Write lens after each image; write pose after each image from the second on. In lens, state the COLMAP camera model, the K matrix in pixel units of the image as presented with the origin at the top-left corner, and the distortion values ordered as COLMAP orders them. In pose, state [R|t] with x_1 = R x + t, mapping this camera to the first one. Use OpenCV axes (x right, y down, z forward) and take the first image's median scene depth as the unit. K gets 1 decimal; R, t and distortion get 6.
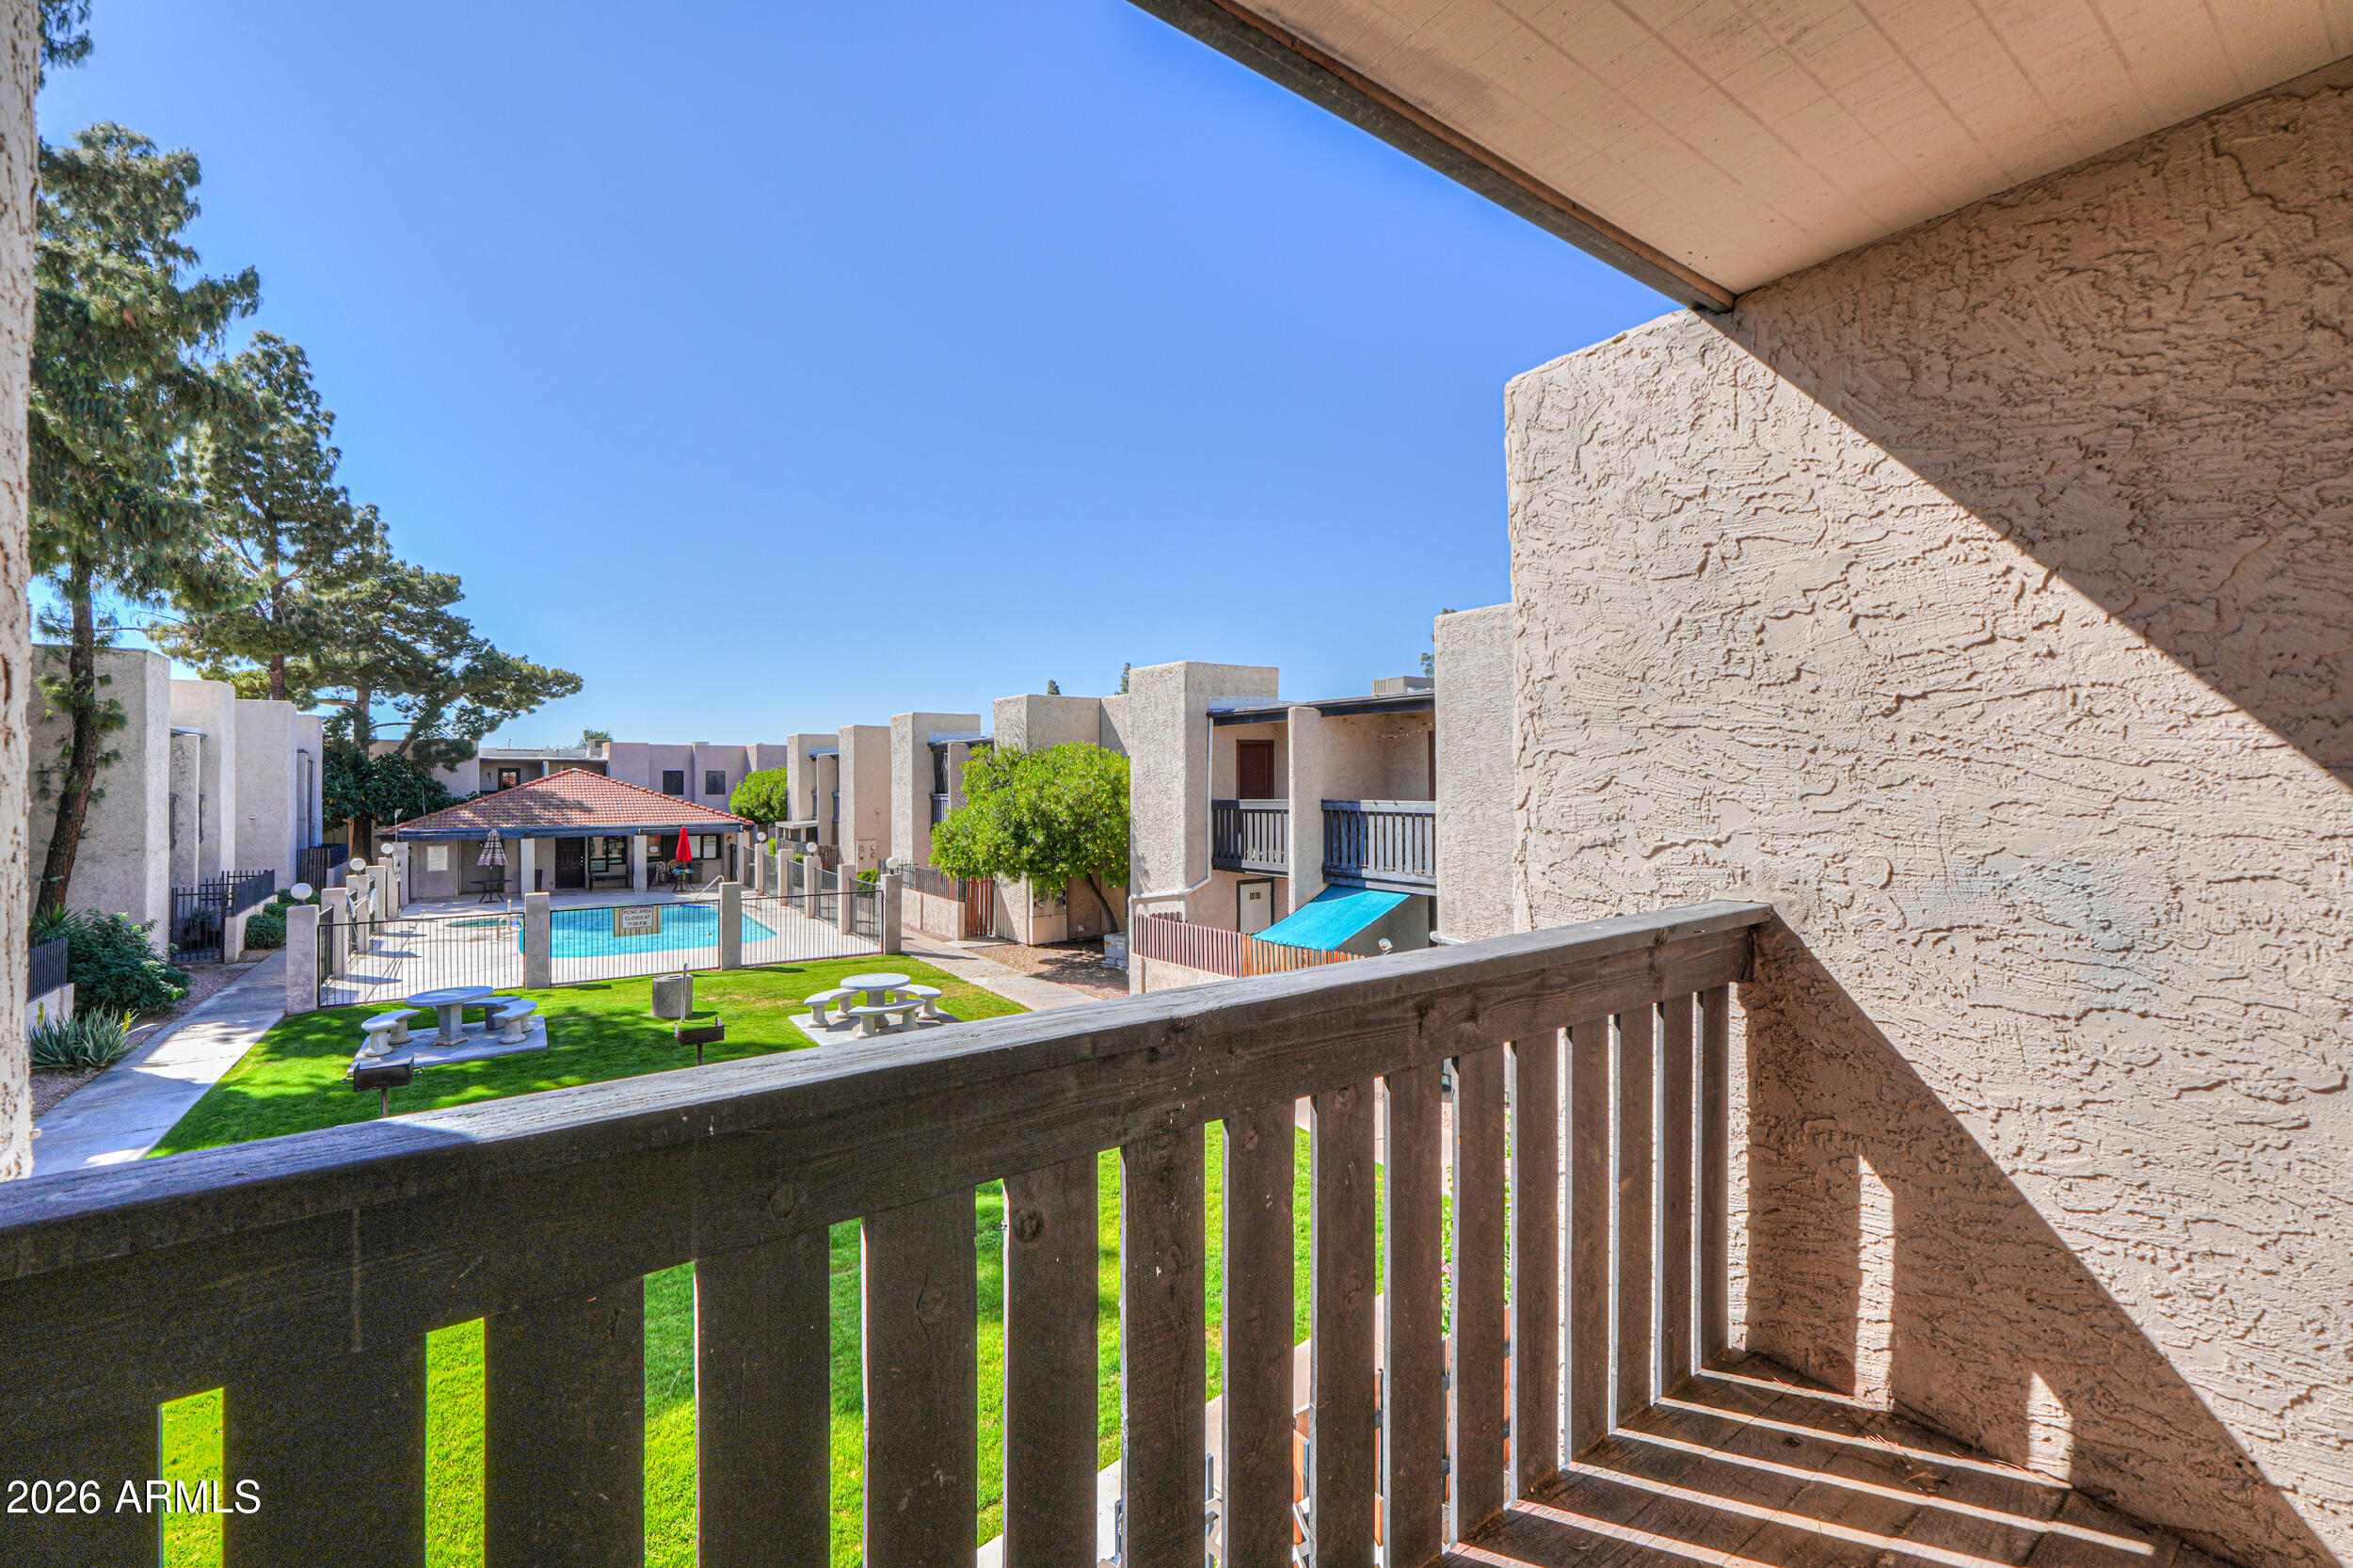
lens RADIAL K [[975.5, 0, 1176.5], [0, 975.5, 784.0], [0, 0, 1]] dist [-0.003264, -0.000315]
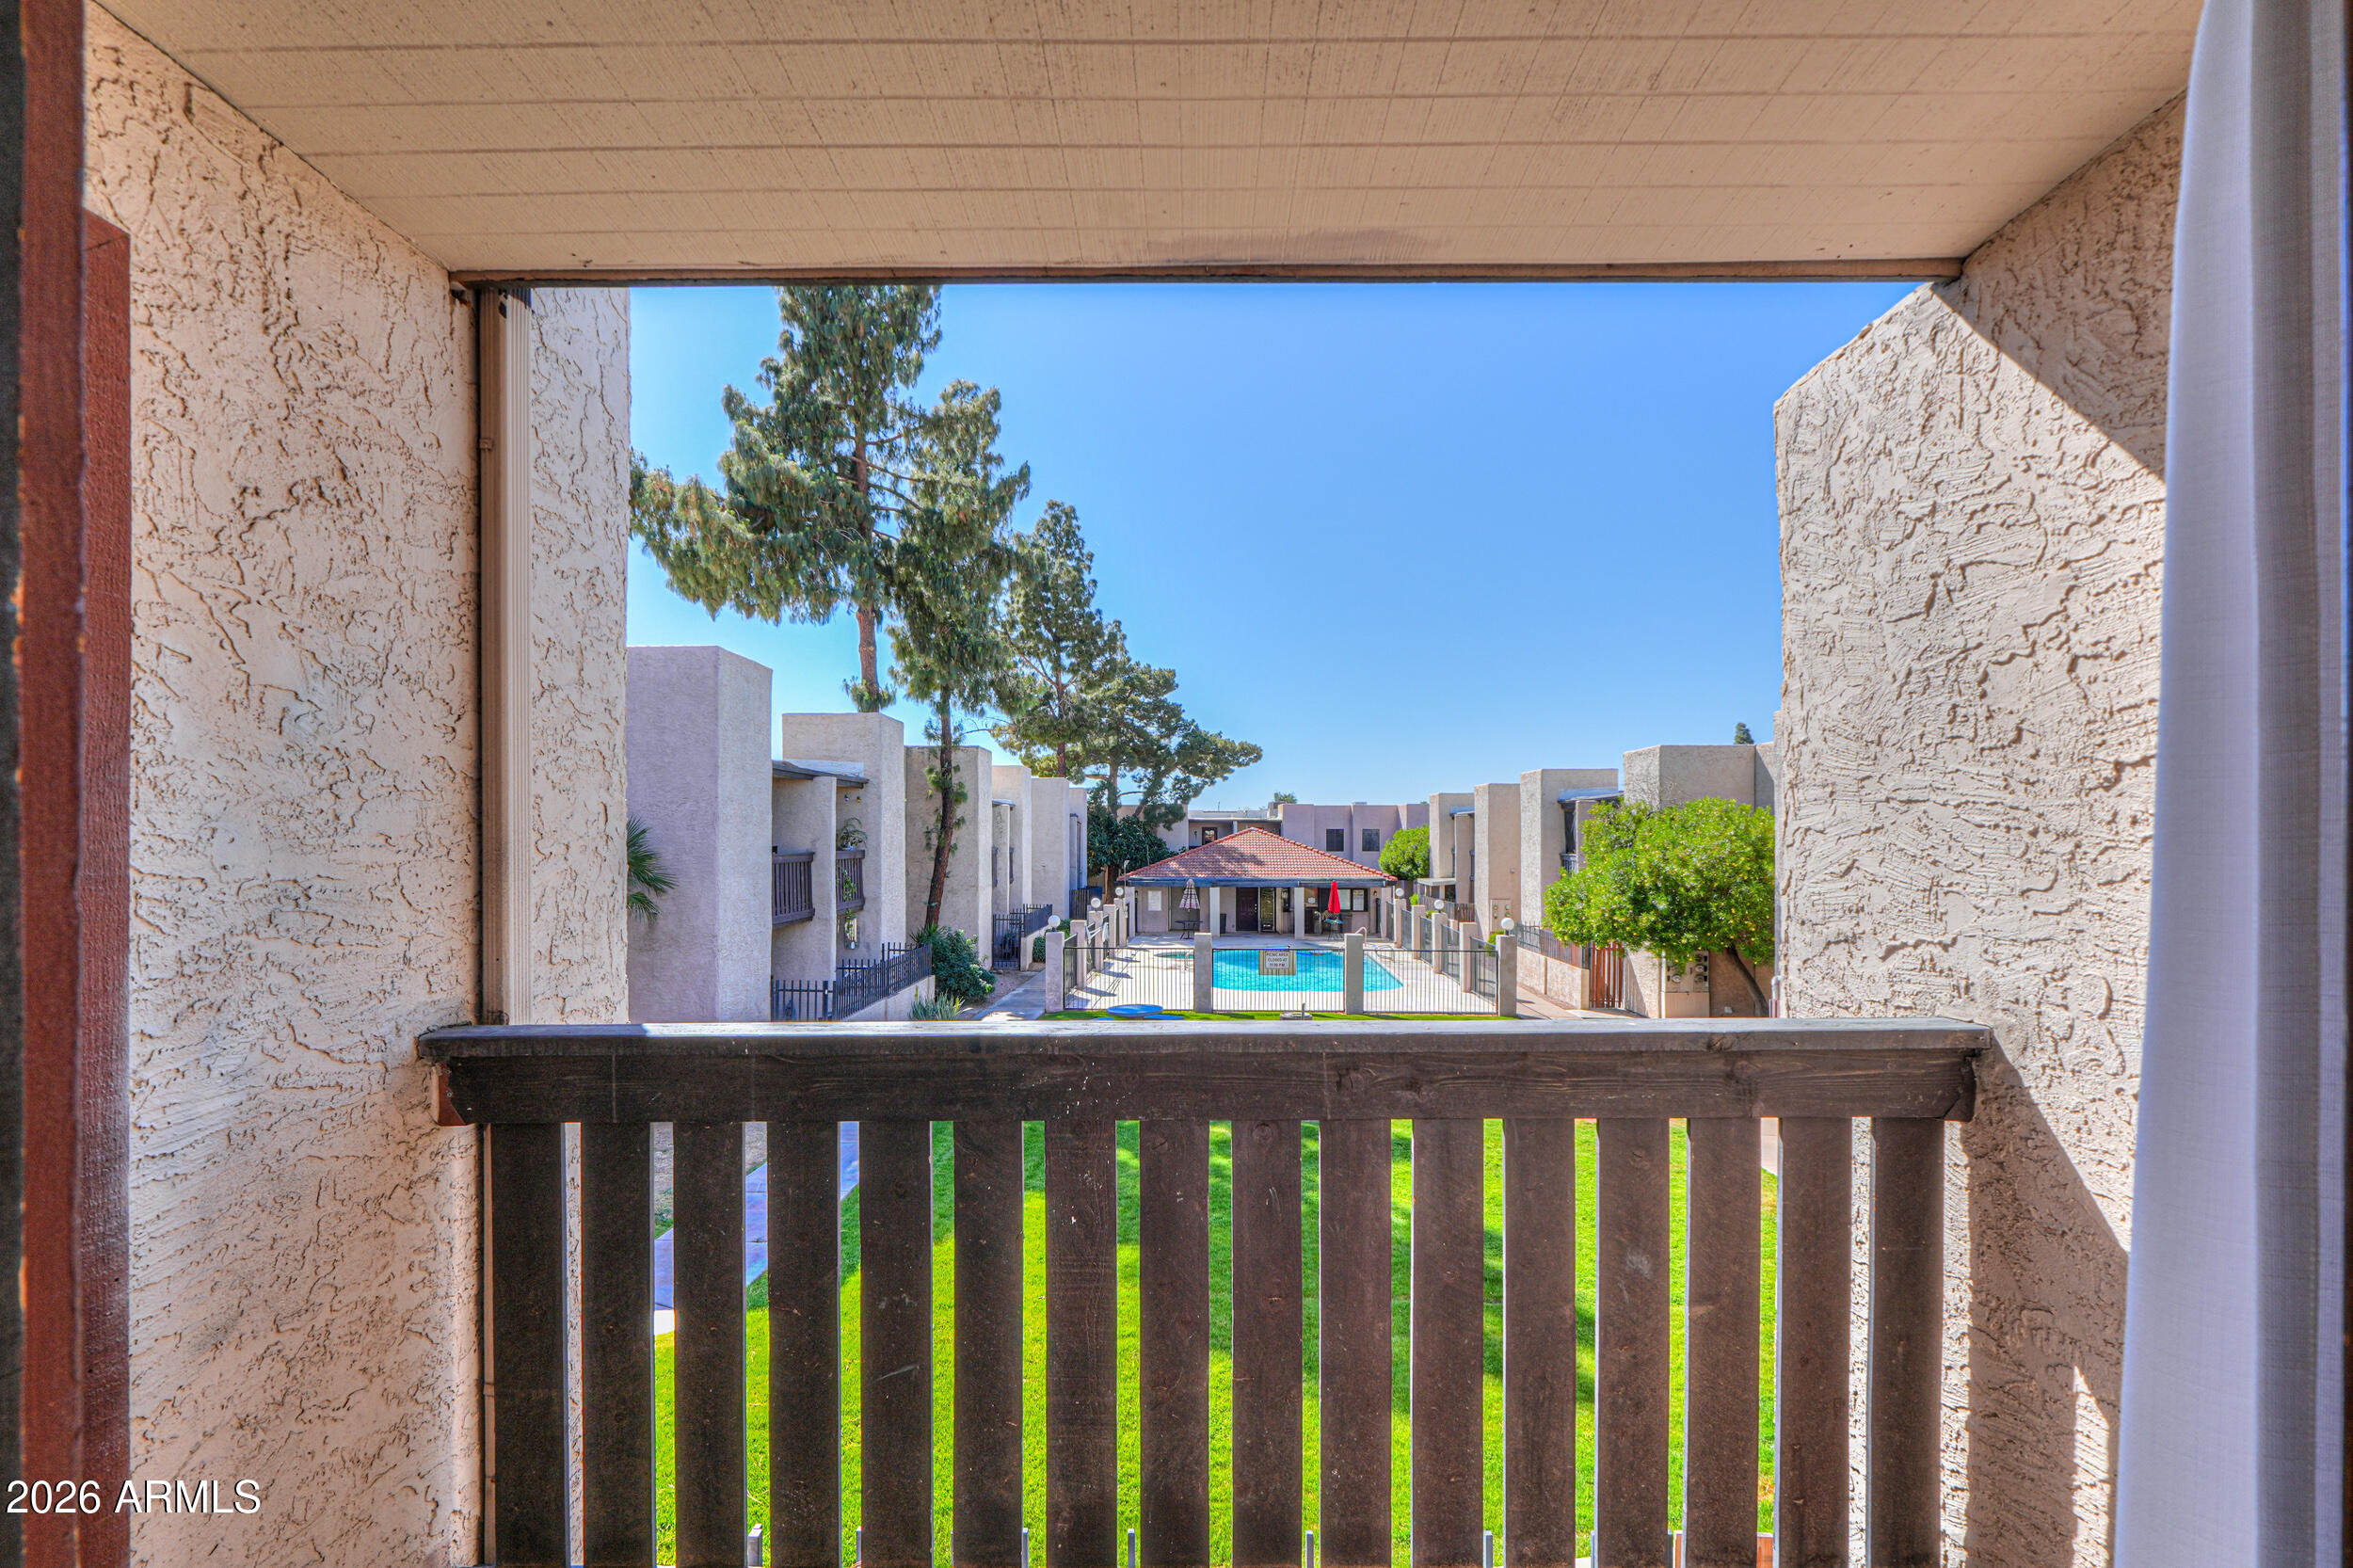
lens RADIAL K [[1002.8, 0, 1199.5], [0, 1002.8, 854.3], [0, 0, 1]] dist [-0.001075, 0.000059]
pose [[0.811669, 0.012745, -0.583979, 0.063953], [-0.005271, 0.999881, 0.014496, -0.002829], [0.584094, -0.008687, 0.811639, -0.003483]]
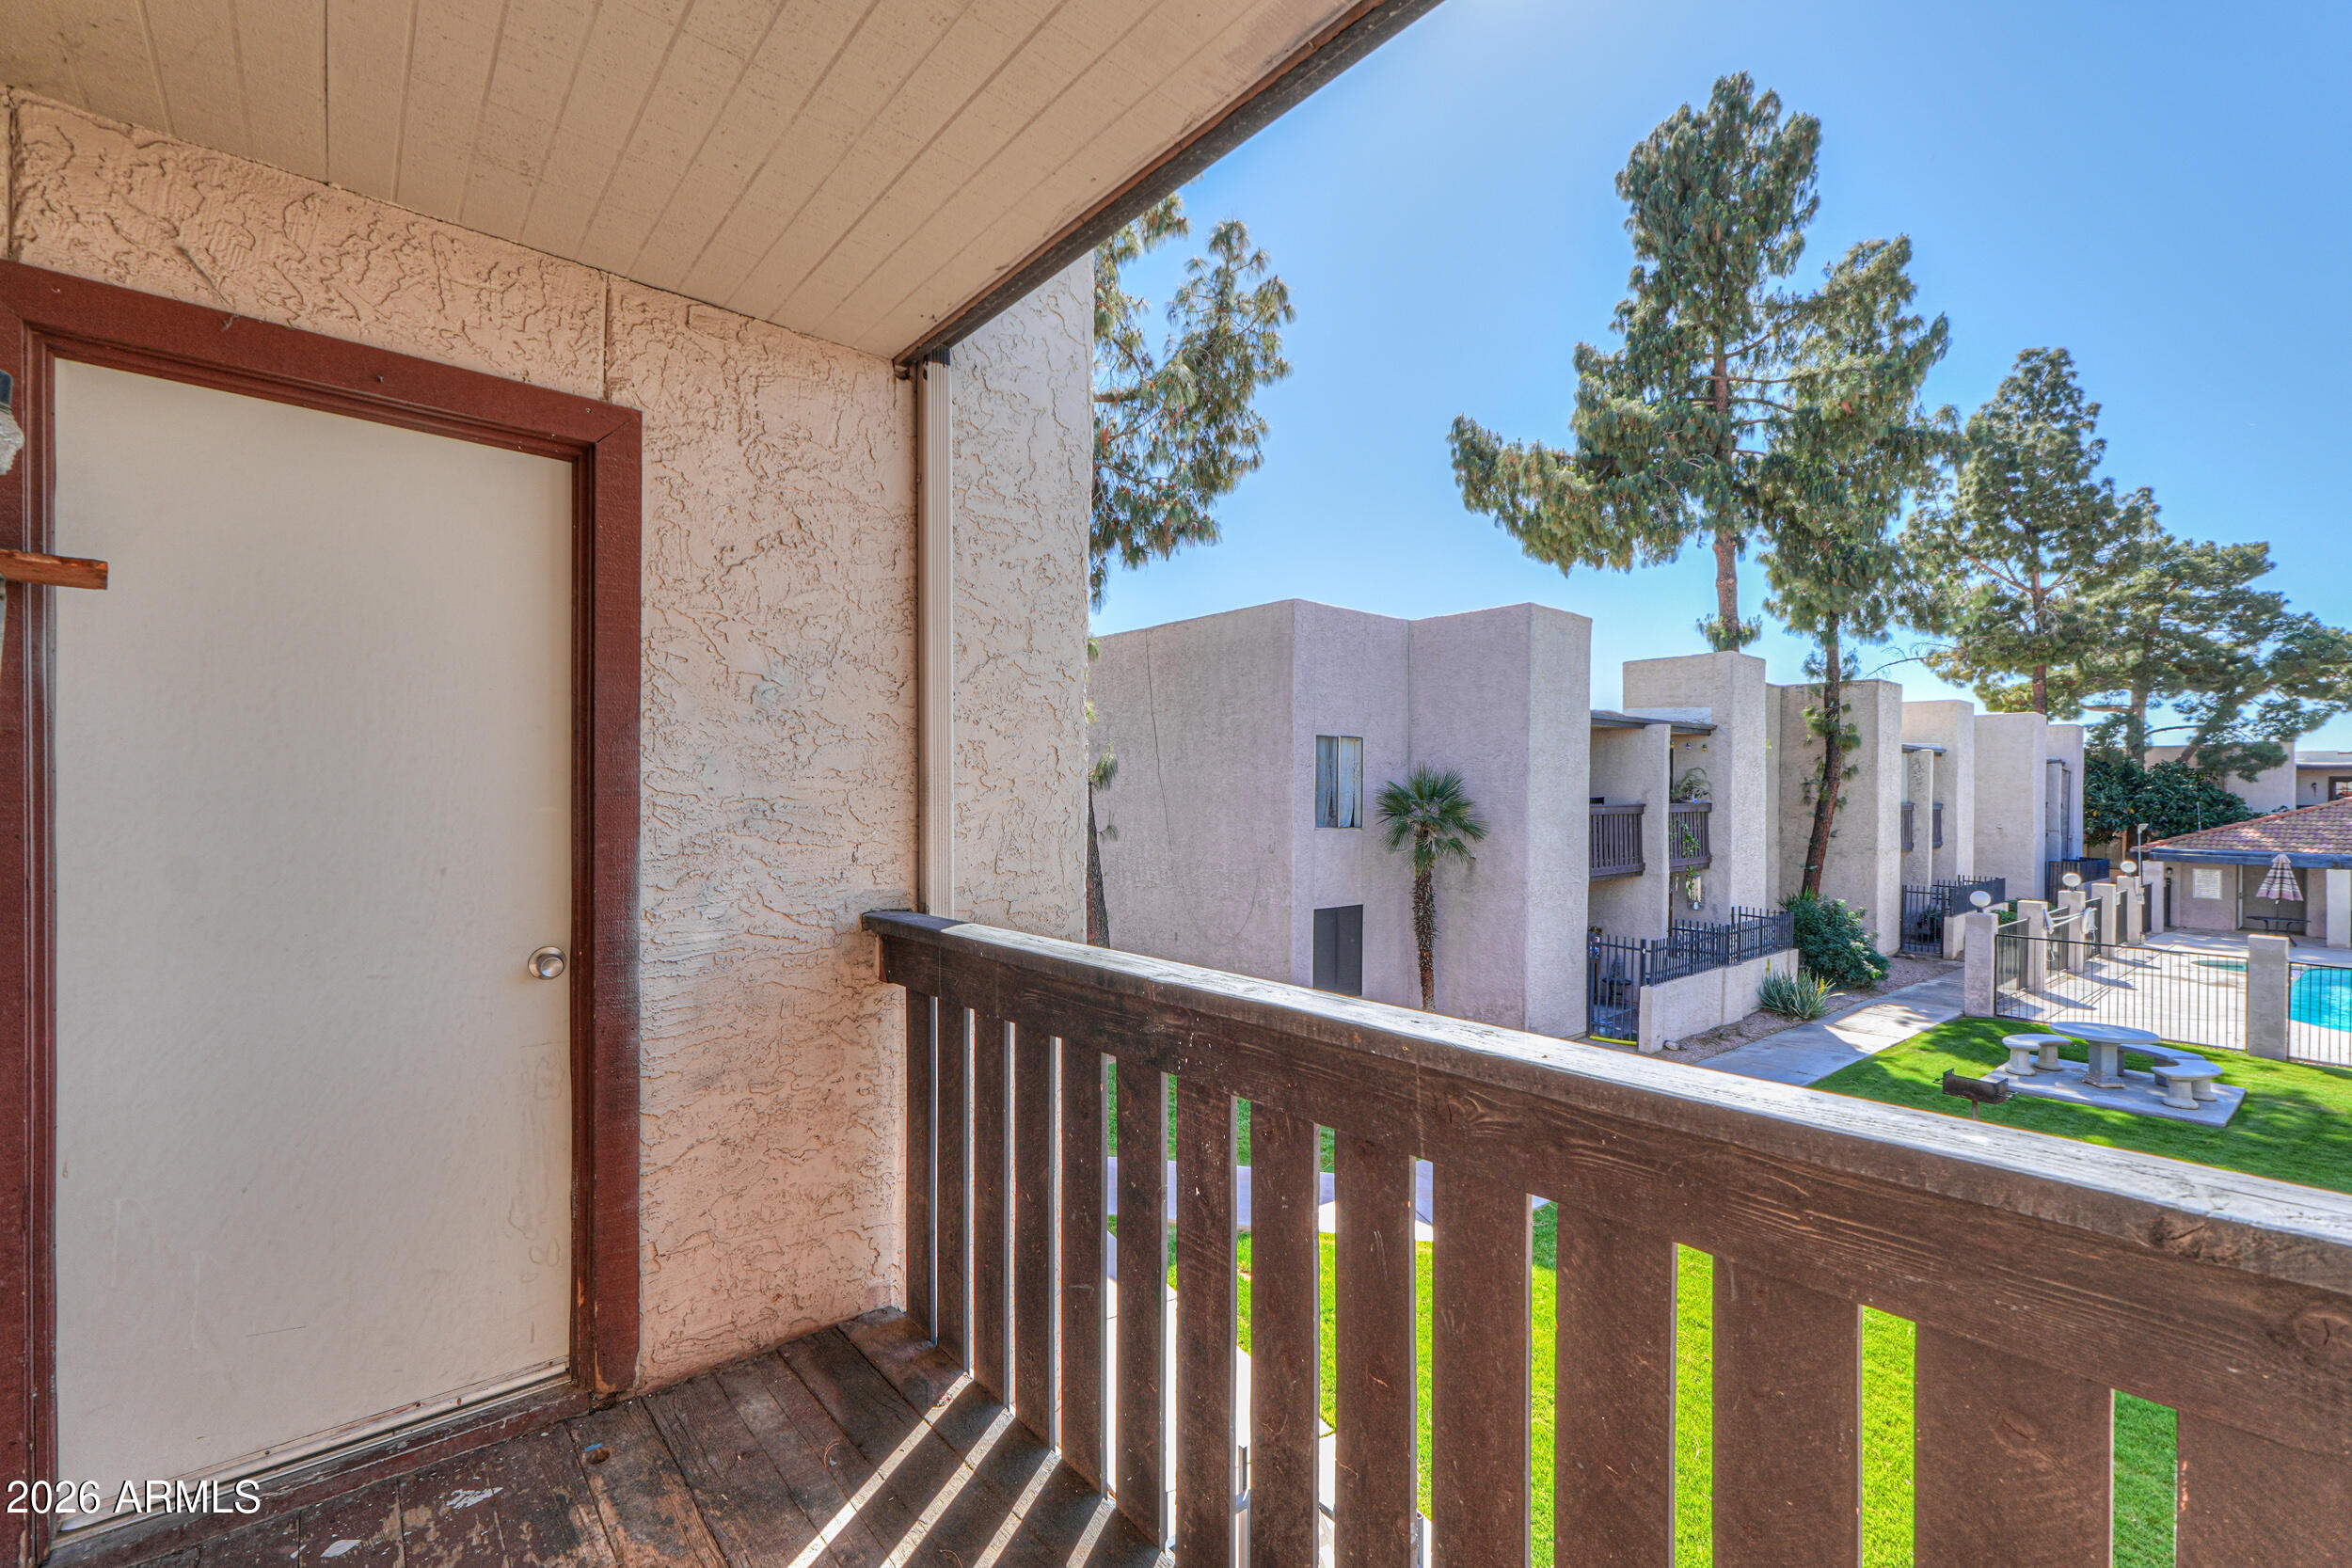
lens RADIAL K [[1003.2, 0, 1172.2], [0, 1003.2, 804.8], [0, 0, 1]] dist [-0.002080, 0.000217]
pose [[0.079035, 0.018938, -0.996692, 0.083296], [-0.008838, 0.999794, 0.018296, -0.001222], [0.996833, 0.007363, 0.079186, 0.056667]]
